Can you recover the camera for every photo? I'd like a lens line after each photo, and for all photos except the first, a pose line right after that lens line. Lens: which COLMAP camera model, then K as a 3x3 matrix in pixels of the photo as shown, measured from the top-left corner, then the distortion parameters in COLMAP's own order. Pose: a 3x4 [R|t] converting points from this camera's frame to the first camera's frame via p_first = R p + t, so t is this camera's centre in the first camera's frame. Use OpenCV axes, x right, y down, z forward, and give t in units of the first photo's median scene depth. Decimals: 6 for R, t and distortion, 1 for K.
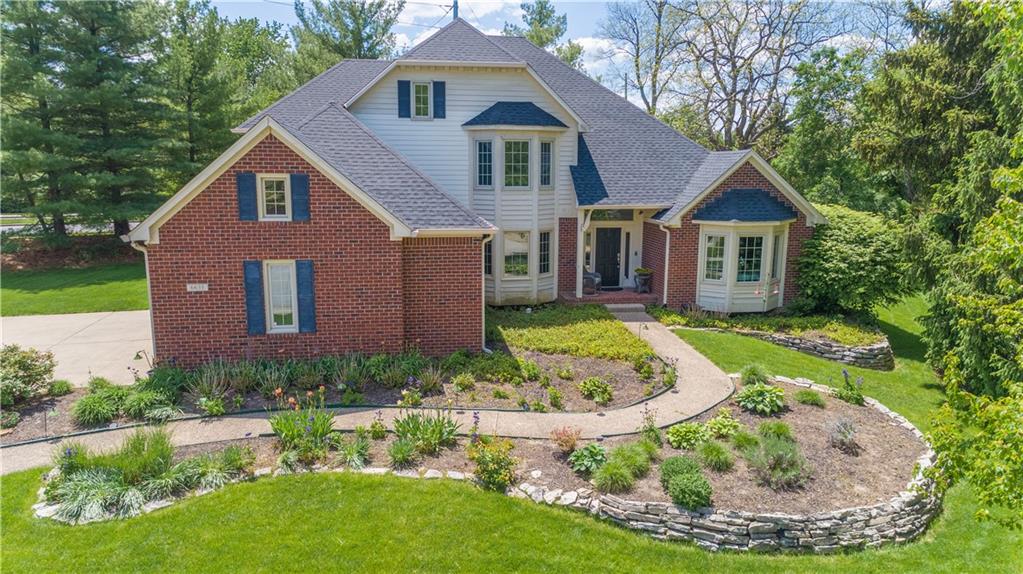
lens RADIAL K [[680.4, 0, 511.5], [0, 680.4, 287.0], [0, 0, 1]] dist [0.018028, 0.003506]
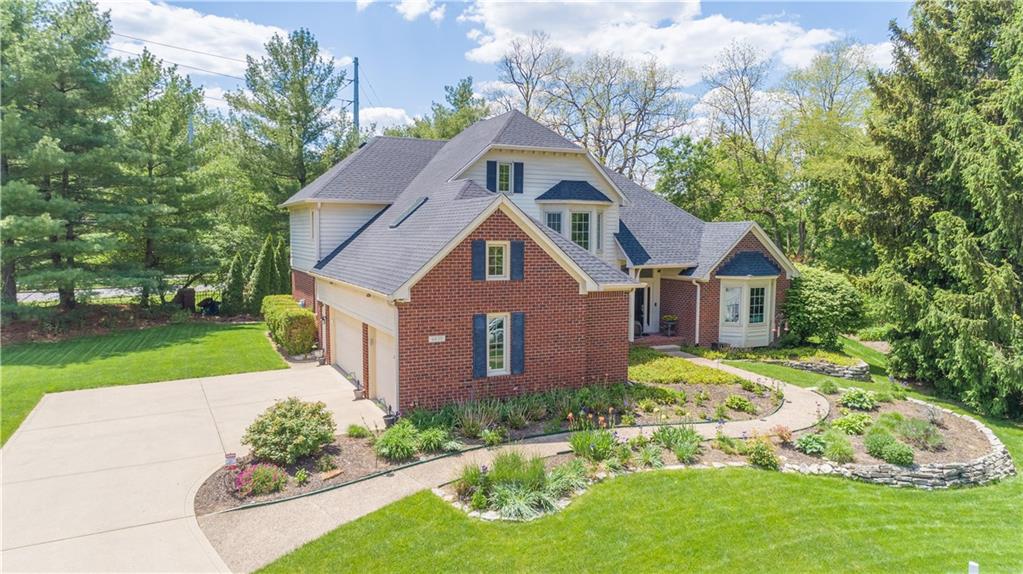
lens RADIAL K [[680.4, 0, 511.5], [0, 680.4, 287.0], [0, 0, 1]] dist [0.018028, 0.003506]
pose [[0.956688, -0.021454, 0.290323, -0.495759], [0.048253, 0.995172, -0.085464, 0.013243], [-0.287088, 0.095771, 0.953105, -0.103804]]
